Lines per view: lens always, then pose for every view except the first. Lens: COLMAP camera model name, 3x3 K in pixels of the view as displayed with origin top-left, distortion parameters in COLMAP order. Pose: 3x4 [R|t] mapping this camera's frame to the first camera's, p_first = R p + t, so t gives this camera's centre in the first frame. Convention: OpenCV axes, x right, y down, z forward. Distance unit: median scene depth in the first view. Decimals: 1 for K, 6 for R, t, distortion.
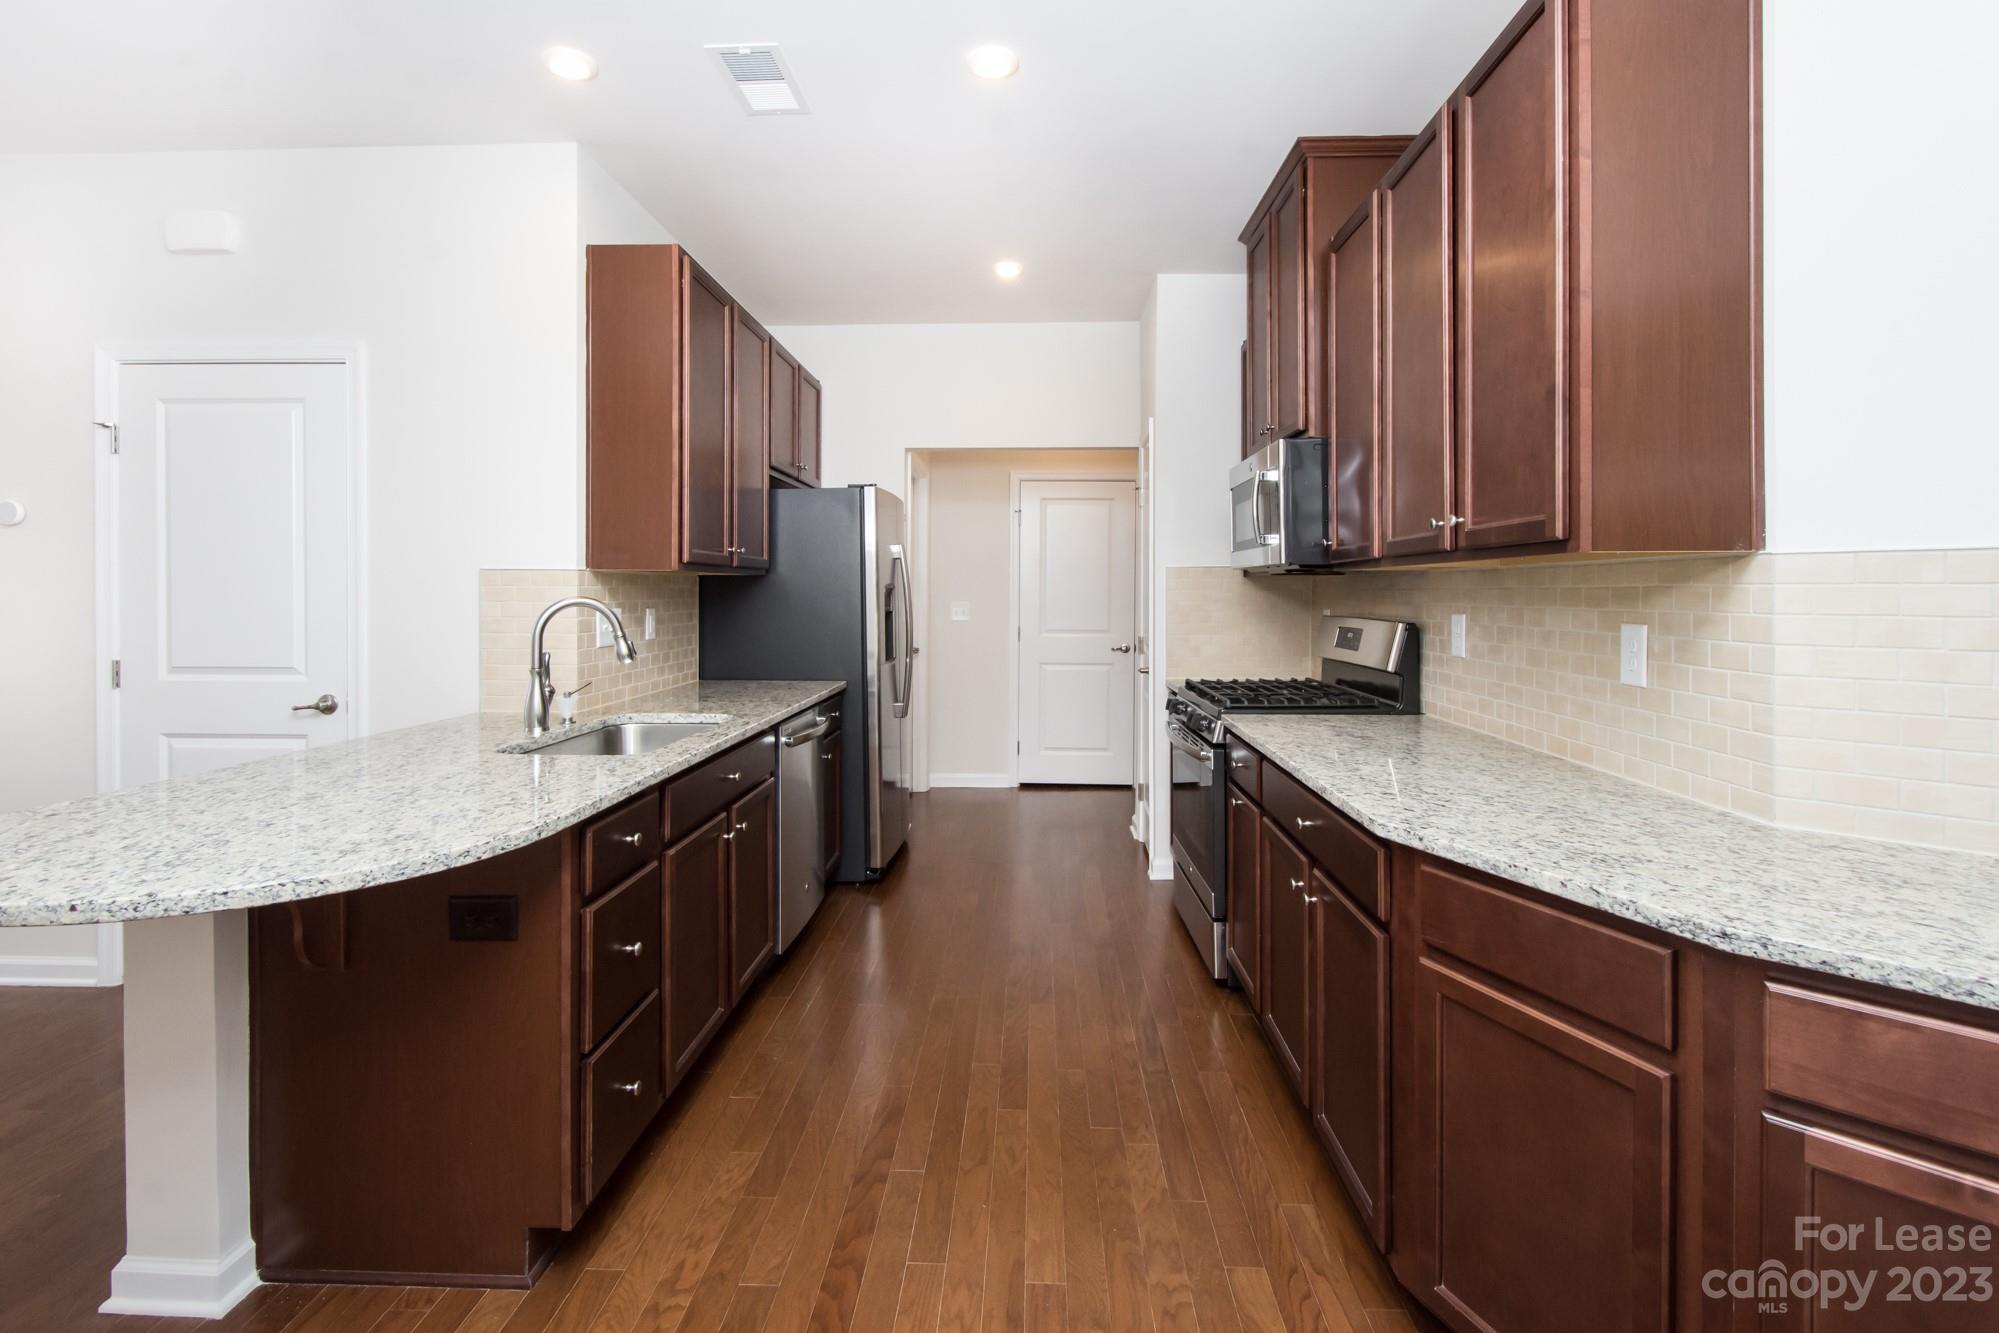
lens RADIAL K [[884.0, 0, 1051.5], [0, 884.0, 595.7], [0, 0, 1]] dist [-0.012937, 0.001483]
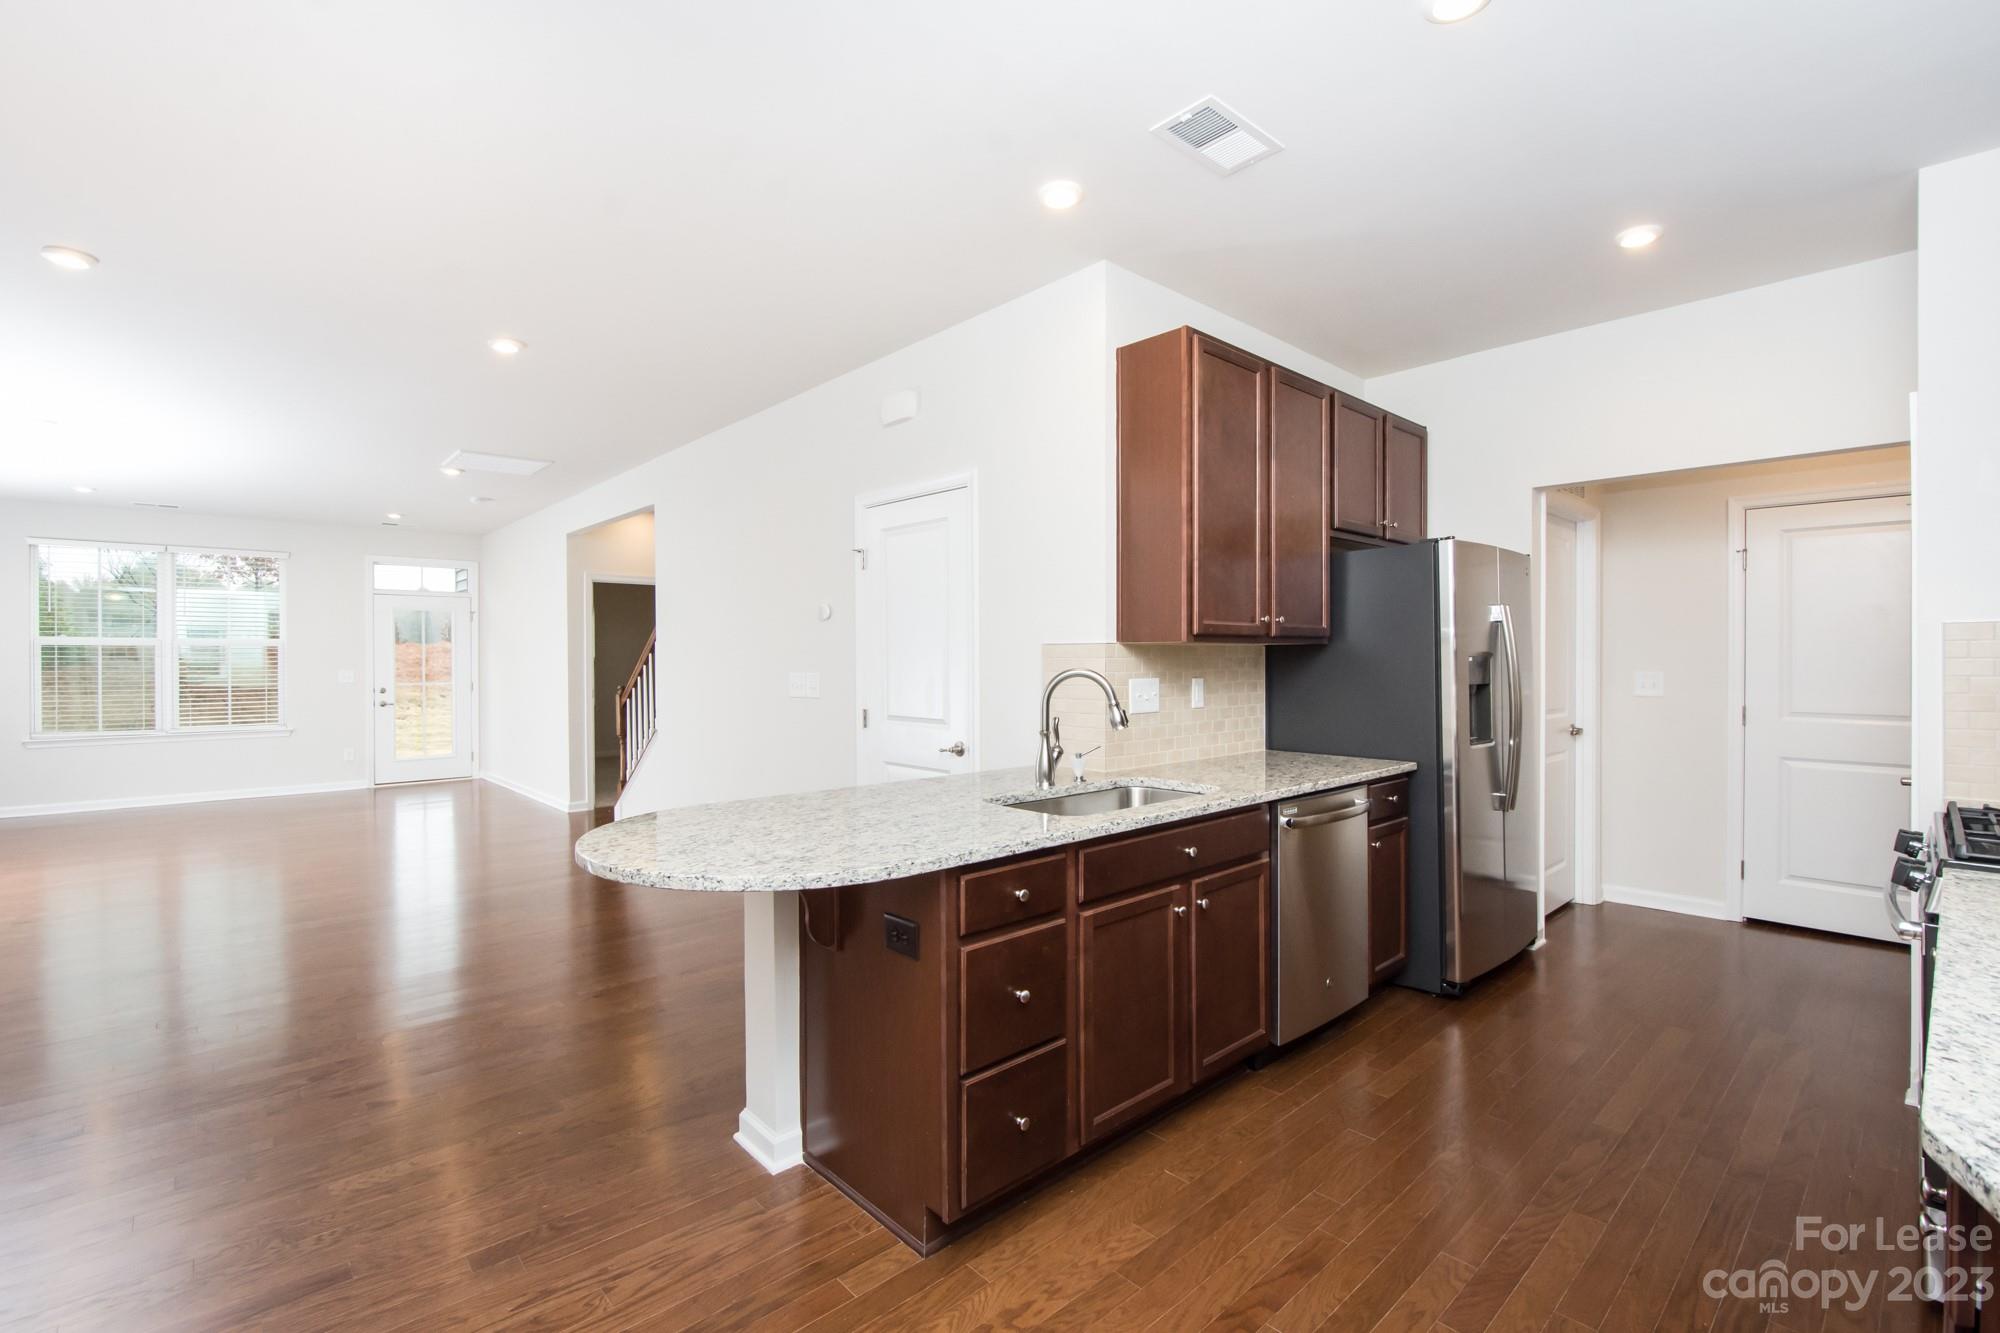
lens RADIAL K [[884.4, 0, 1000.5], [0, 884.4, 662.7], [0, 0, 1]] dist [-0.012937, 0.001483]
pose [[0.698402, 0.001335, -0.715705, 0.184086], [-0.000412, 0.999999, 0.001463, -0.007137], [0.715706, -0.000727, 0.698401, 0.139089]]
